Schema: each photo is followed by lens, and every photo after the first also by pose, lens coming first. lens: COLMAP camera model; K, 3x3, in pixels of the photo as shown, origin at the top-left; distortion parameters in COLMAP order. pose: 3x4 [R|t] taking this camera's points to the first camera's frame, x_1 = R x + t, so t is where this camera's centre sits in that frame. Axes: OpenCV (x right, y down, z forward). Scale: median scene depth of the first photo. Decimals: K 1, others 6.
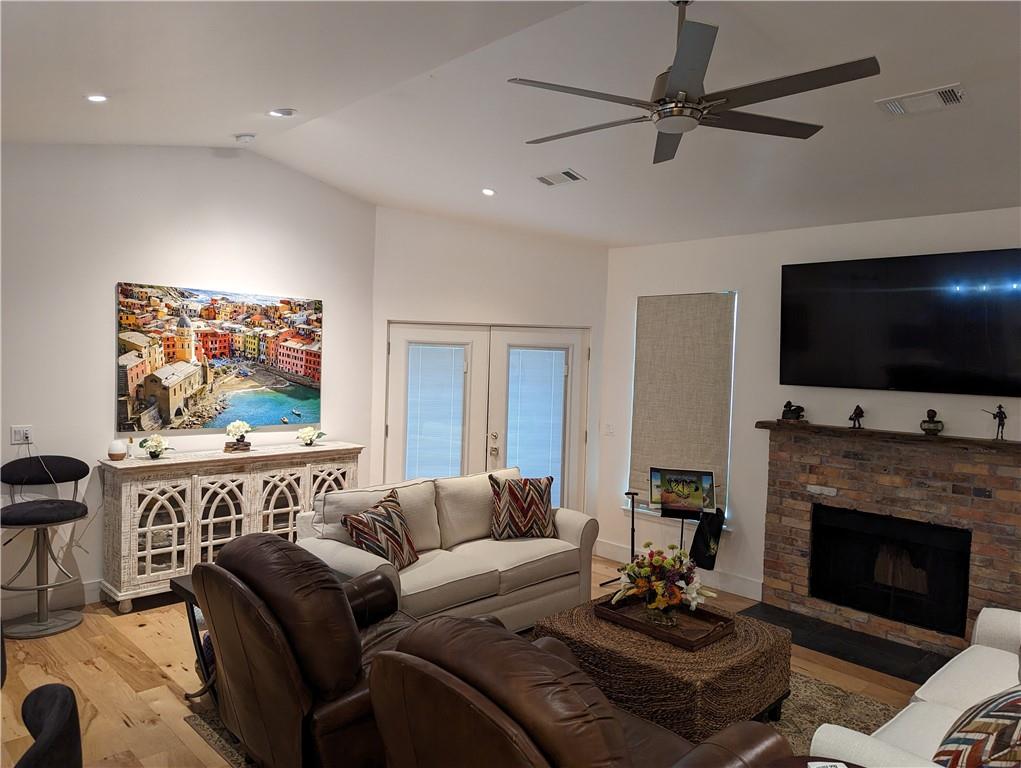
lens RADIAL K [[719.9, 0, 507.2], [0, 719.9, 389.5], [0, 0, 1]] dist [0.038960, -0.017278]
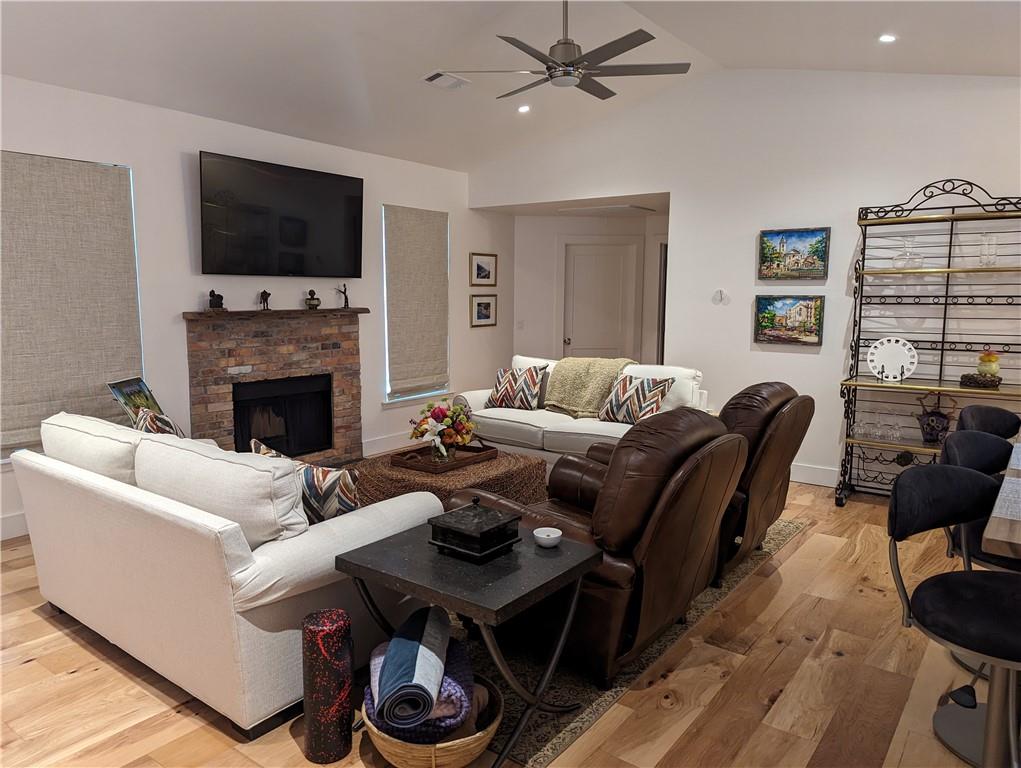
lens RADIAL K [[719.9, 0, 511.3], [0, 719.9, 384.4], [0, 0, 1]] dist [0.038960, -0.017278]
pose [[-0.158295, -0.163833, 0.973705, -0.695904], [0.030874, 0.984835, 0.170725, -0.014779], [-0.986909, 0.057087, -0.150836, 0.743009]]
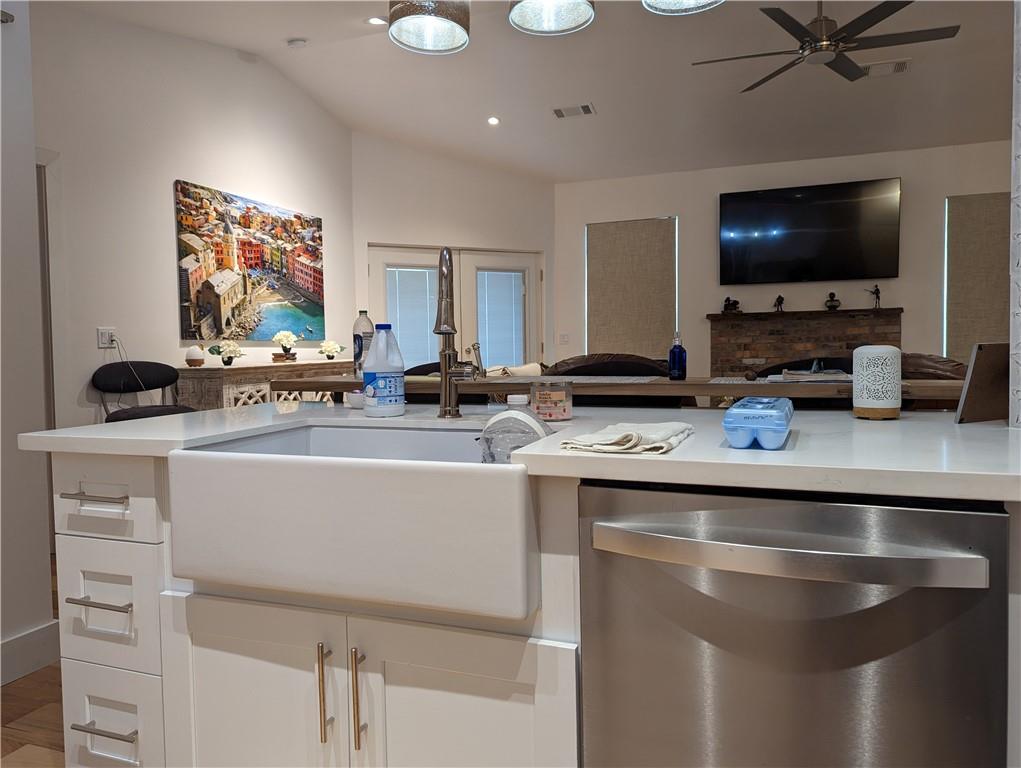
lens RADIAL K [[719.9, 0, 509.1], [0, 719.9, 376.4], [0, 0, 1]] dist [0.038960, -0.017278]
pose [[0.903950, -0.063211, 0.422940, -0.542016], [0.062653, 0.997919, 0.015236, 0.115496], [-0.423023, 0.012726, 0.906030, -0.029637]]
